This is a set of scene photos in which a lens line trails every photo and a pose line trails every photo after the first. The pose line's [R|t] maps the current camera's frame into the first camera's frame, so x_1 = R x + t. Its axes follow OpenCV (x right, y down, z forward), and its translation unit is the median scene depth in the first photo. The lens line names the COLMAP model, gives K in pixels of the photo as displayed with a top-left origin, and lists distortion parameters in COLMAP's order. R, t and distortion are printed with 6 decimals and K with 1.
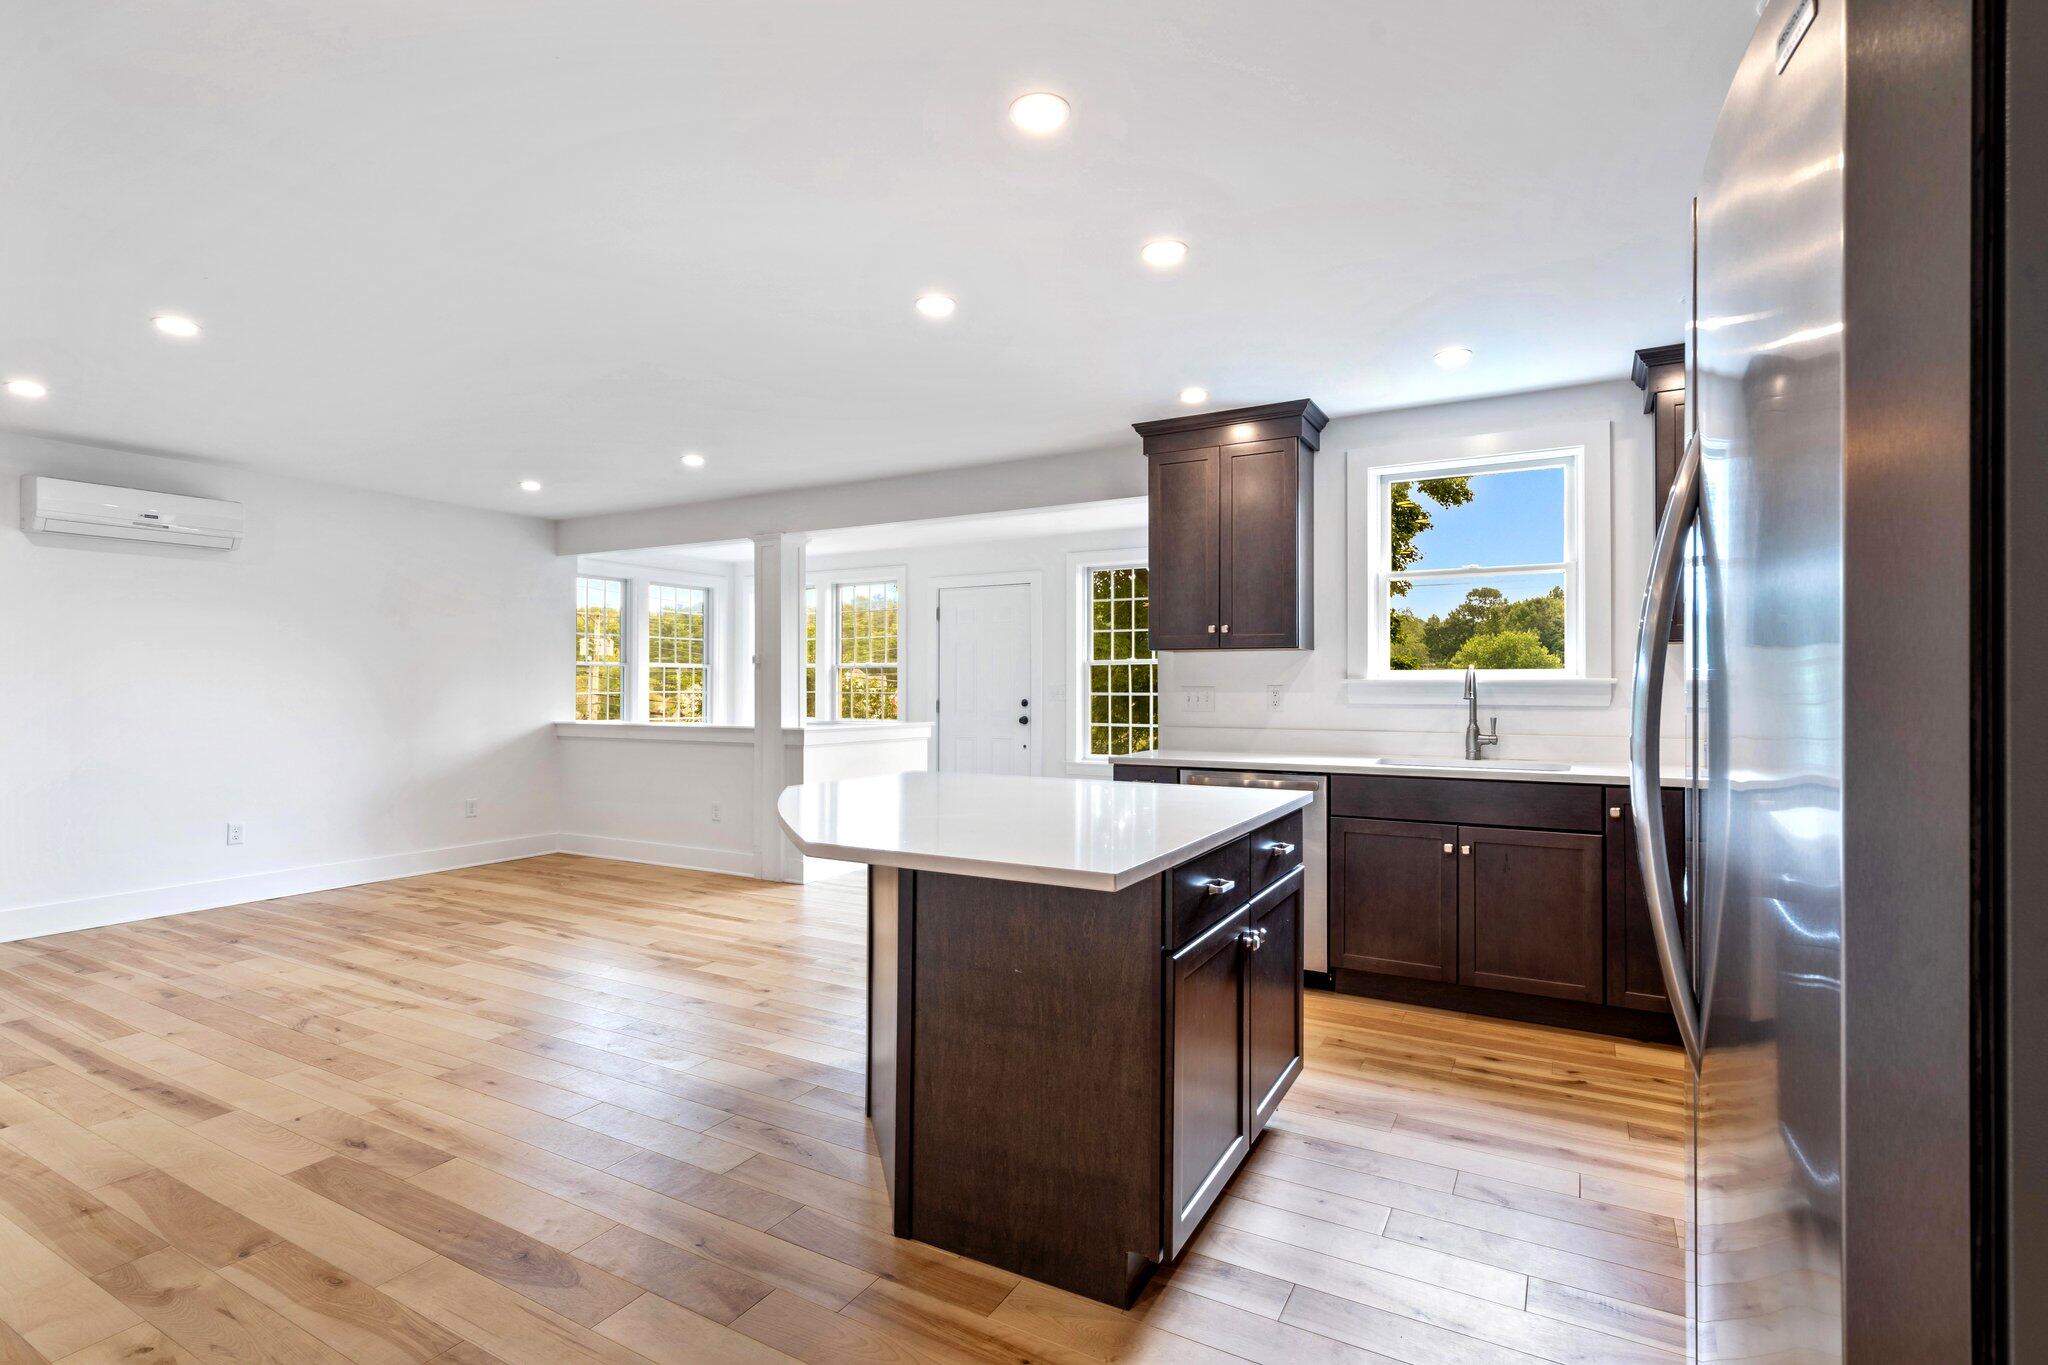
lens RADIAL K [[1002.8, 0, 1012.3], [0, 1002.8, 673.6], [0, 0, 1]] dist [0.002179, -0.000574]
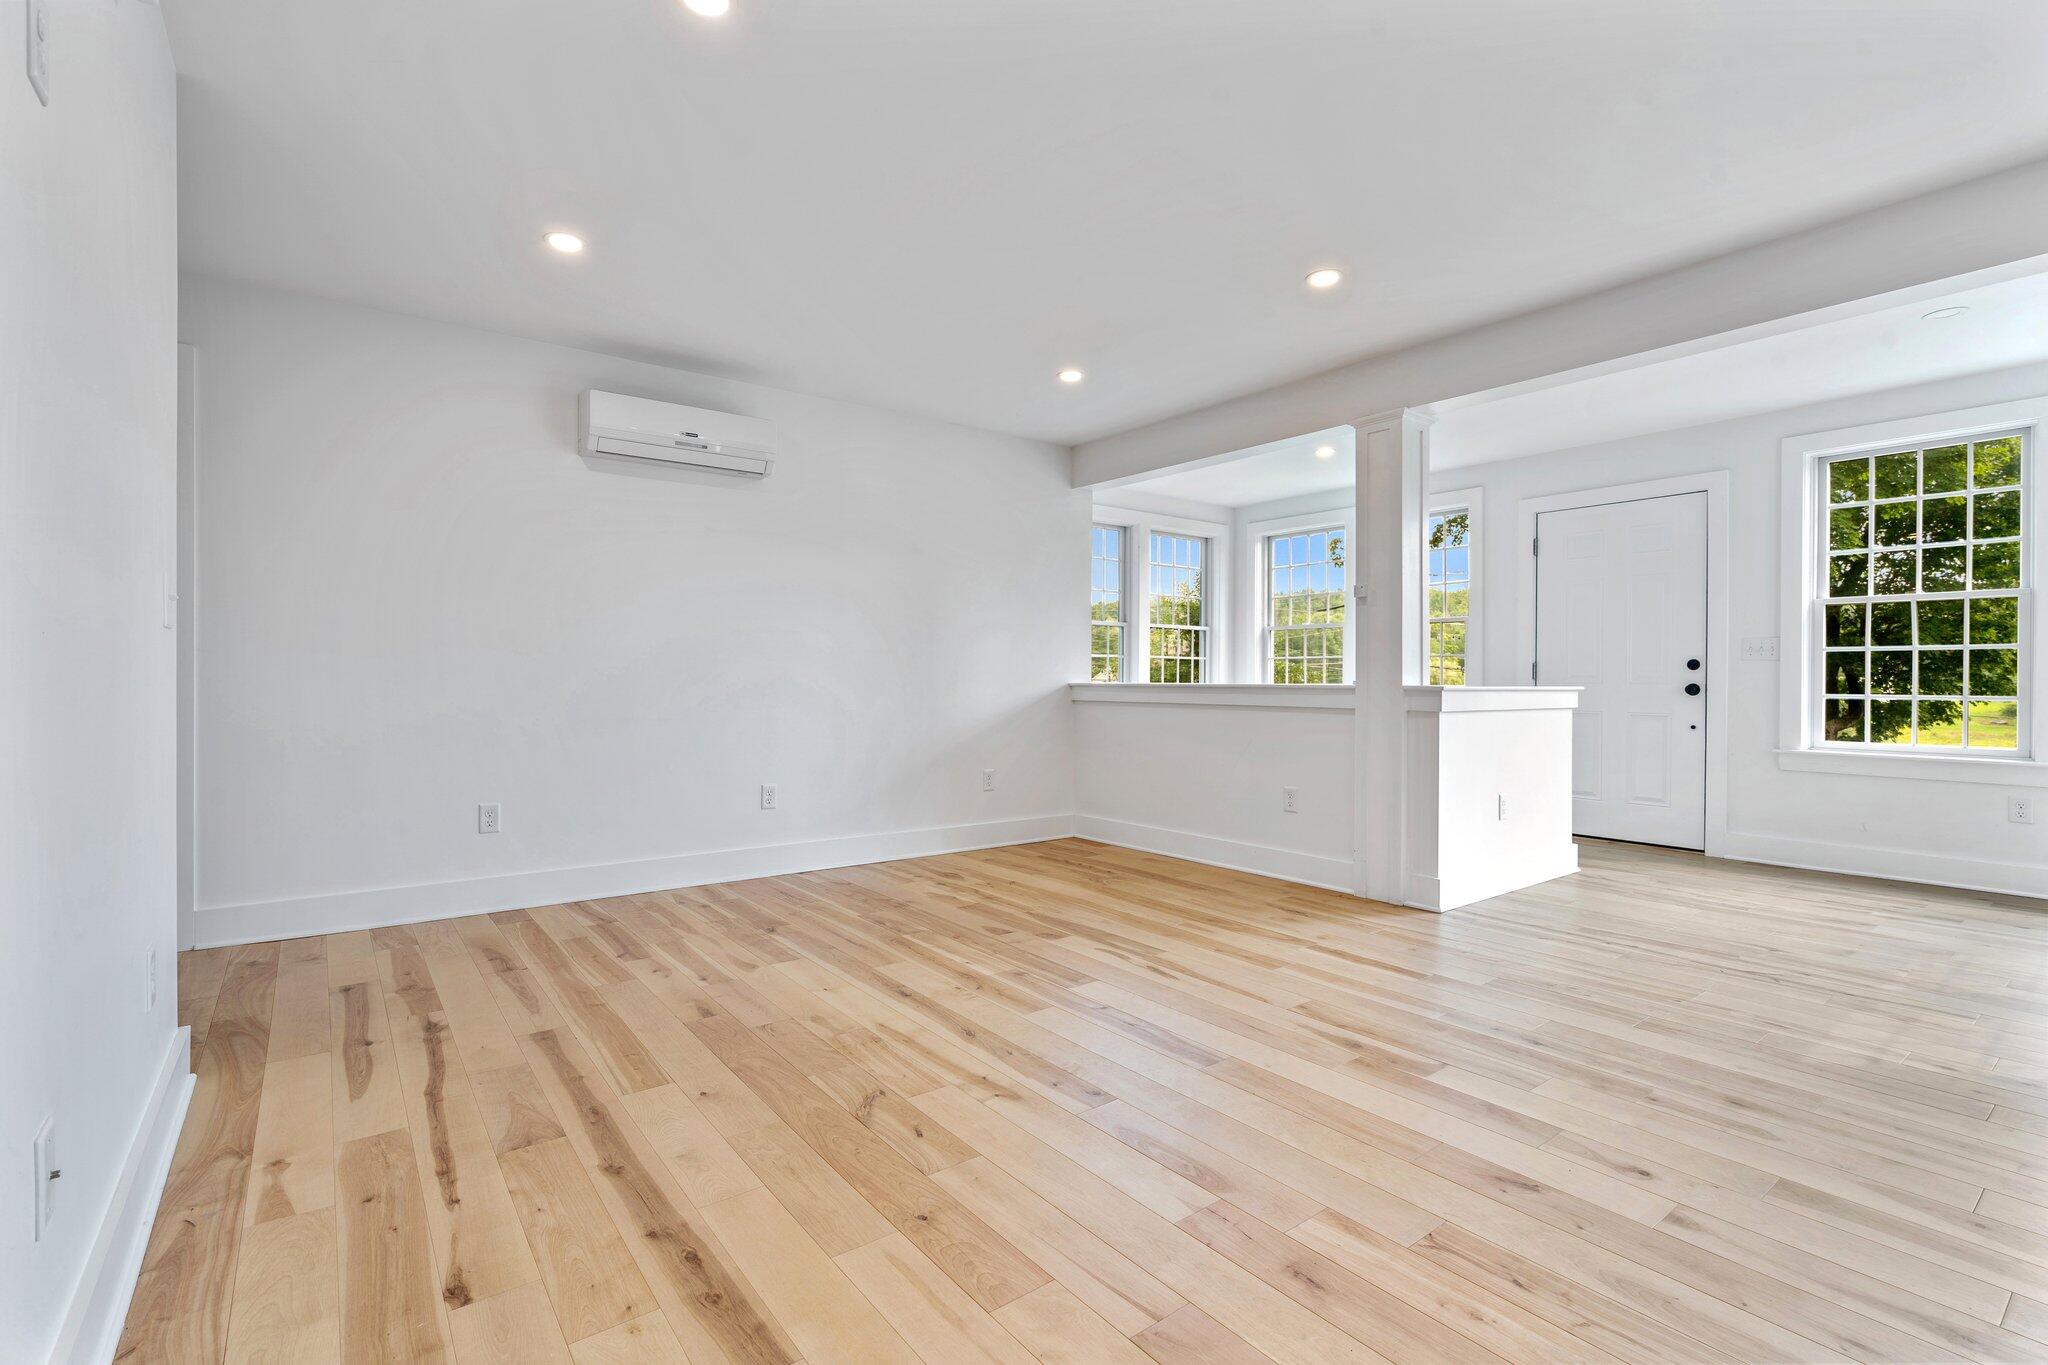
lens RADIAL K [[927.5, 0, 994.4], [0, 927.5, 670.1], [0, 0, 1]] dist [-0.011238, 0.004205]
pose [[0.917892, -0.000568, -0.396831, -0.316710], [0.002013, 0.999993, 0.003226, 0.053643], [0.396826, -0.003760, 0.917886, 0.390596]]
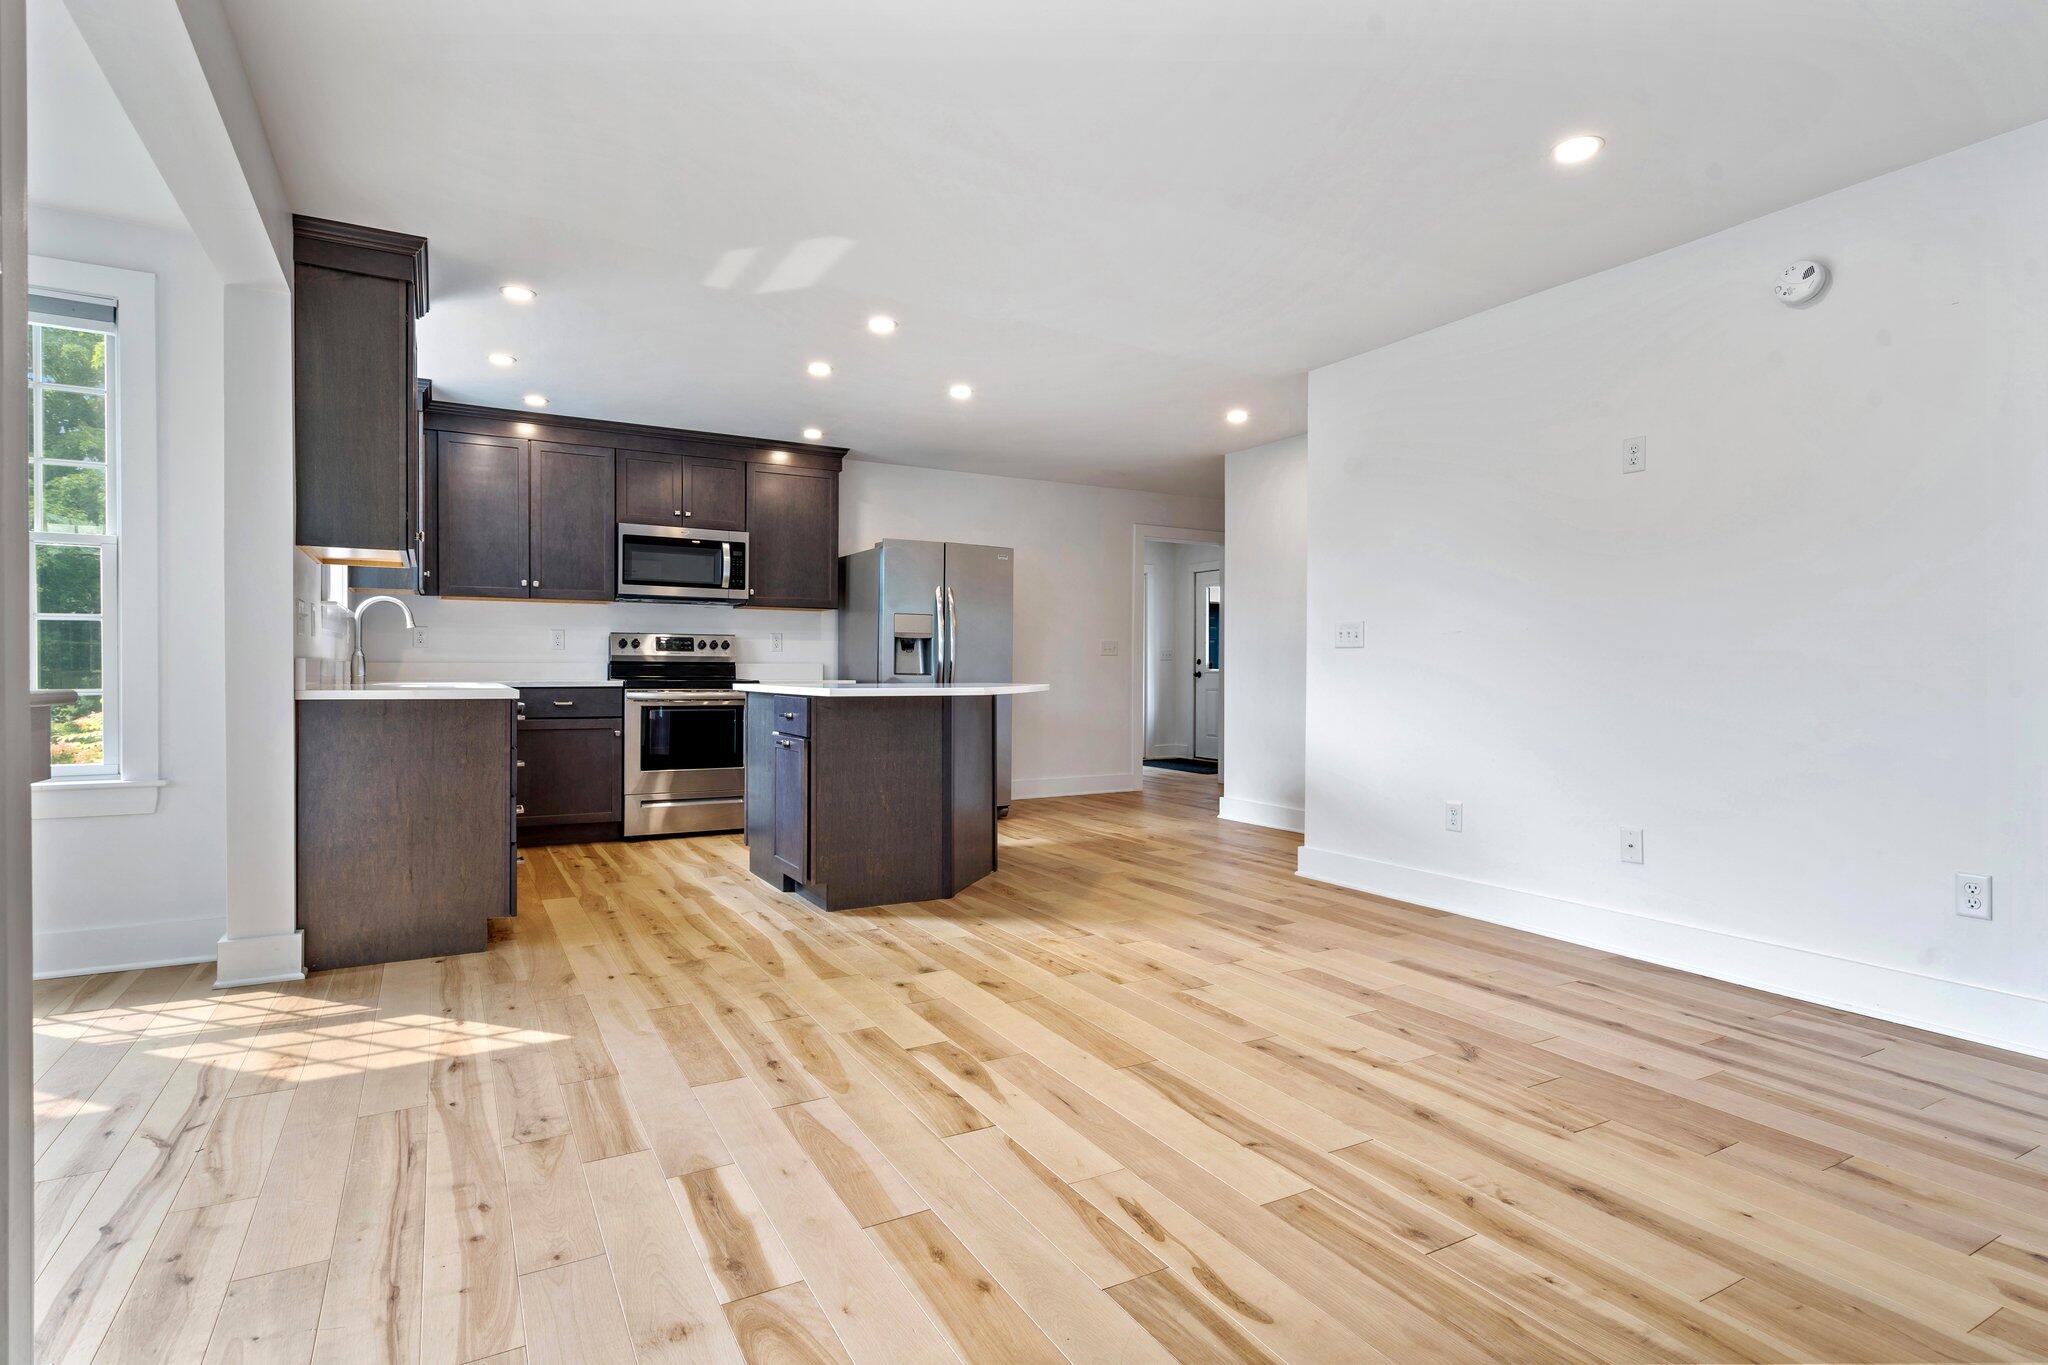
lens RADIAL K [[1045.5, 0, 1015.2], [0, 1045.5, 672.1], [0, 0, 1]] dist [0.000079, 0.002274]
pose [[-0.864195, -0.005668, 0.503125, -0.641623], [-0.010676, 0.999918, -0.007074, 0.066769], [-0.503043, -0.011485, -0.864185, 1.458335]]
